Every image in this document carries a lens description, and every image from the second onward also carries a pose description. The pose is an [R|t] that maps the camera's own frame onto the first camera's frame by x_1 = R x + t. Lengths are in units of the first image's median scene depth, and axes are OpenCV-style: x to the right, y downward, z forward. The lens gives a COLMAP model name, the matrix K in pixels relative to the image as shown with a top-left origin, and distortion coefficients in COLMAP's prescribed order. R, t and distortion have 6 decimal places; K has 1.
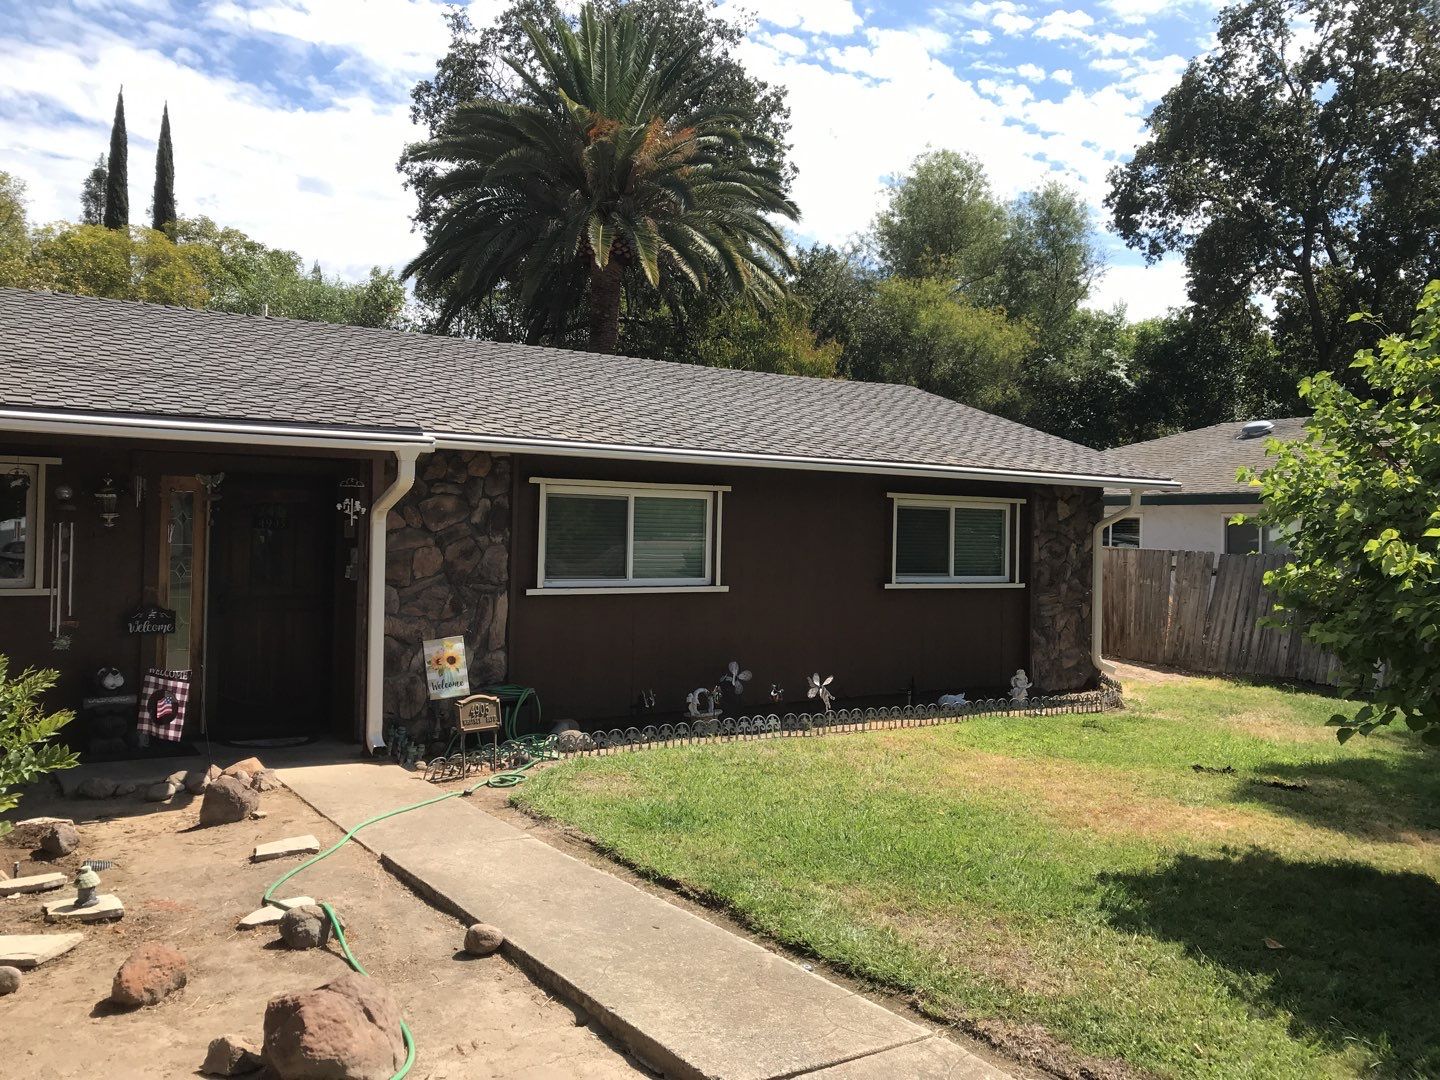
lens RADIAL K [[1184.4, 0, 700.2], [0, 1184.4, 513.9], [0, 0, 1]] dist [0.041001, -0.005947]
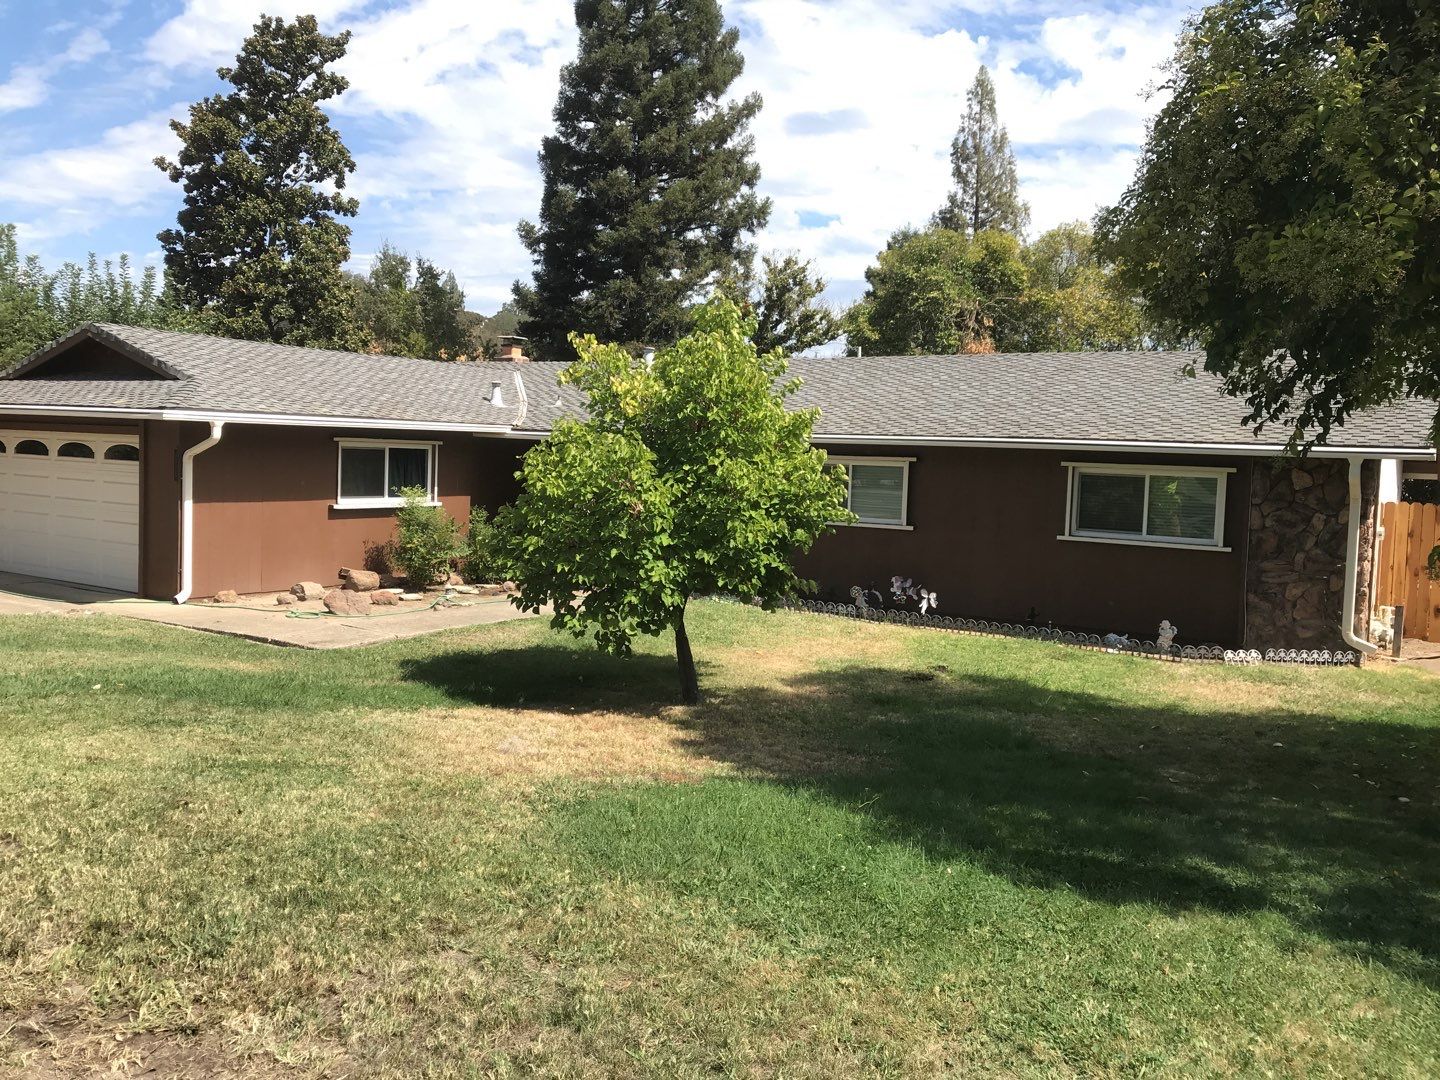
lens RADIAL K [[1139.8, 0, 694.2], [0, 1139.8, 535.1], [0, 0, 1]] dist [-0.001347, 0.002352]
pose [[0.422071, 0.060635, -0.904533, 0.986764], [-0.014582, 0.998086, 0.060102, -0.007146], [0.906446, -0.012177, 0.422147, 0.133408]]
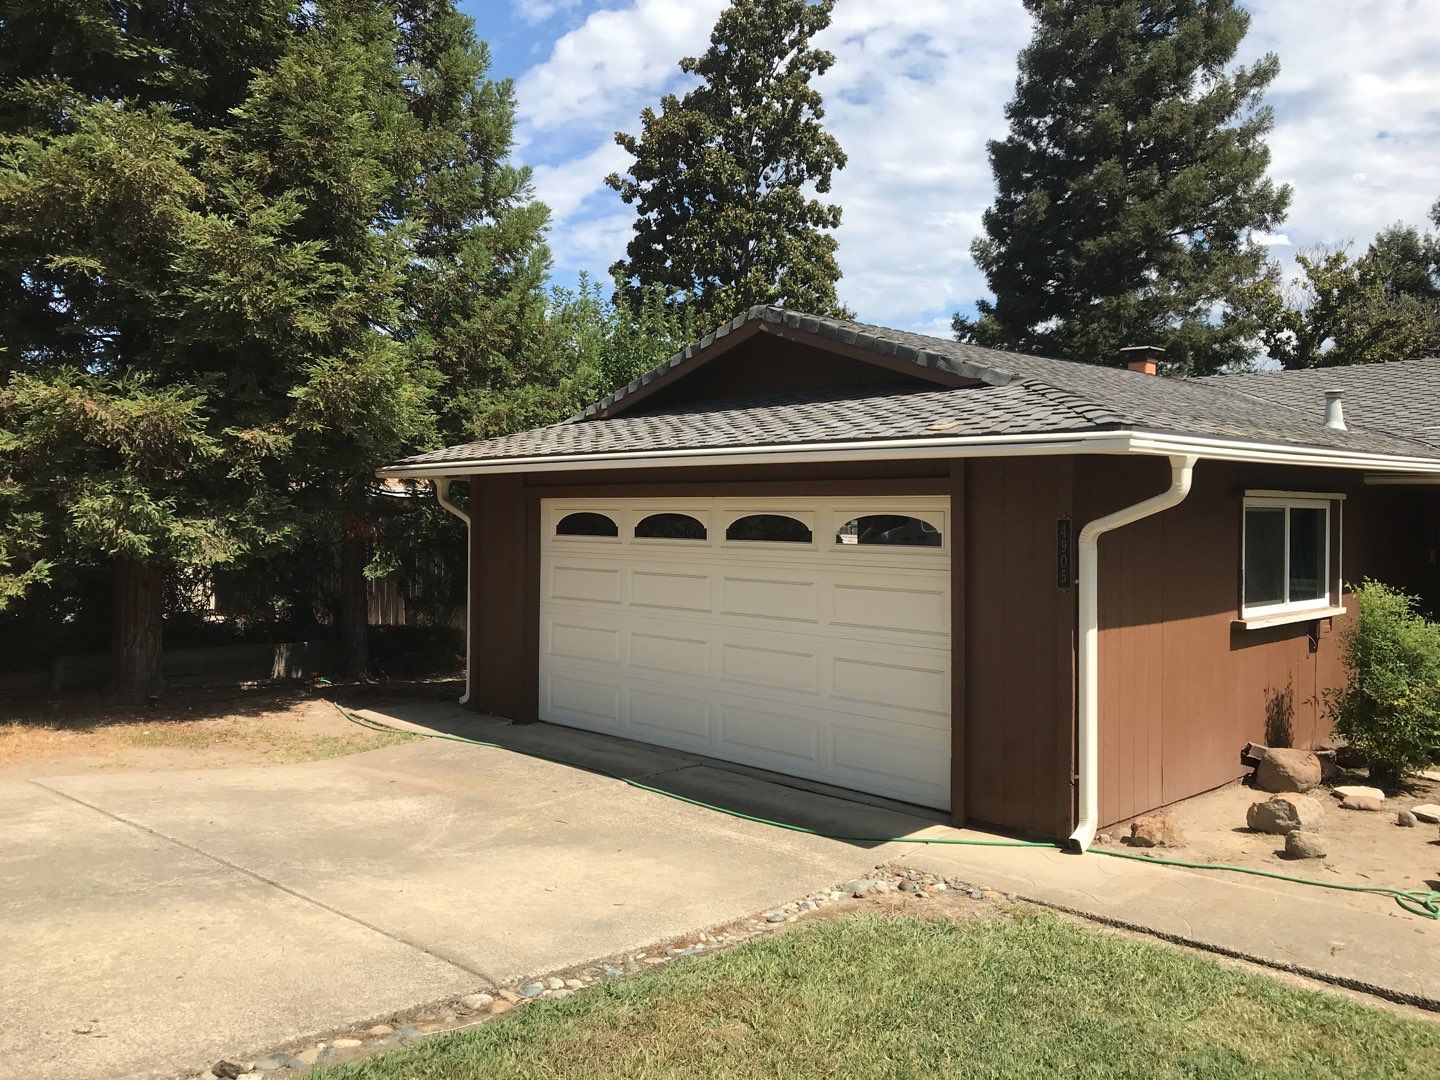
lens RADIAL K [[1170.8, 0, 715.3], [0, 1170.8, 527.0], [0, 0, 1]] dist [0.011717, -0.007062]
pose [[0.196501, -0.008386, -0.980468, 0.302063], [0.013747, 0.999889, -0.005797, -0.012183], [0.980407, -0.012339, 0.196595, -0.103883]]
